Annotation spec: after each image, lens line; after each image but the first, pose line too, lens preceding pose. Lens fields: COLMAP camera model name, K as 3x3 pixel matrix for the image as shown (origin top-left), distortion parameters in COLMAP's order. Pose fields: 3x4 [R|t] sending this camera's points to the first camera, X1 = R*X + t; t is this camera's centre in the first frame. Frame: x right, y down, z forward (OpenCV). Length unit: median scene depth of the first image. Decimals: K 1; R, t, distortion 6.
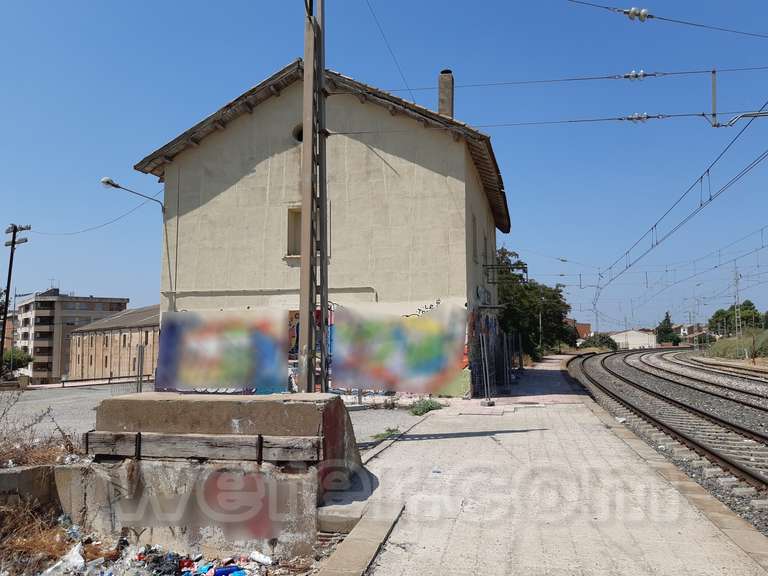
lens RADIAL K [[586.4, 0, 385.0], [0, 586.4, 275.0], [0, 0, 1]] dist [0.054452, -0.121433]
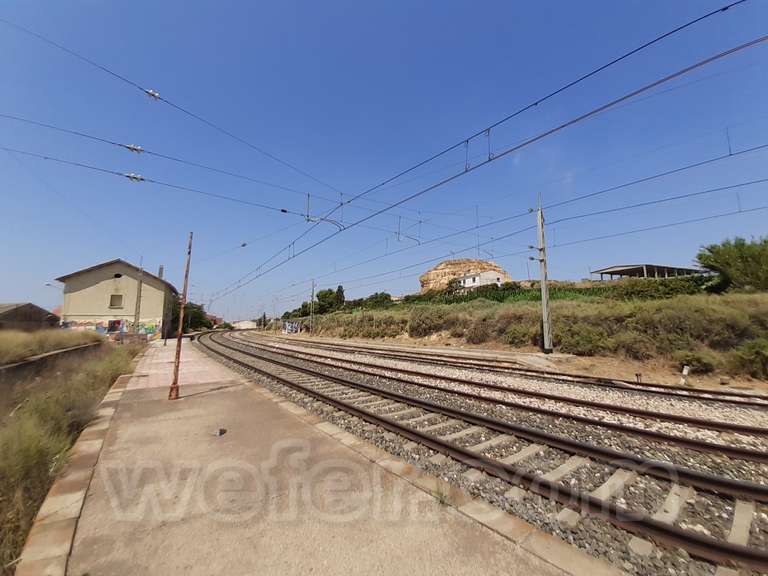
lens RADIAL K [[305.6, 0, 384.0], [0, 305.6, 288.0], [0, 0, 1]] dist [-0.022723, -0.000176]
pose [[0.703991, 0.070459, 0.706706, -0.109166], [-0.062993, 0.997340, -0.036685, -0.072681], [-0.707410, -0.018692, 0.706556, -0.636702]]
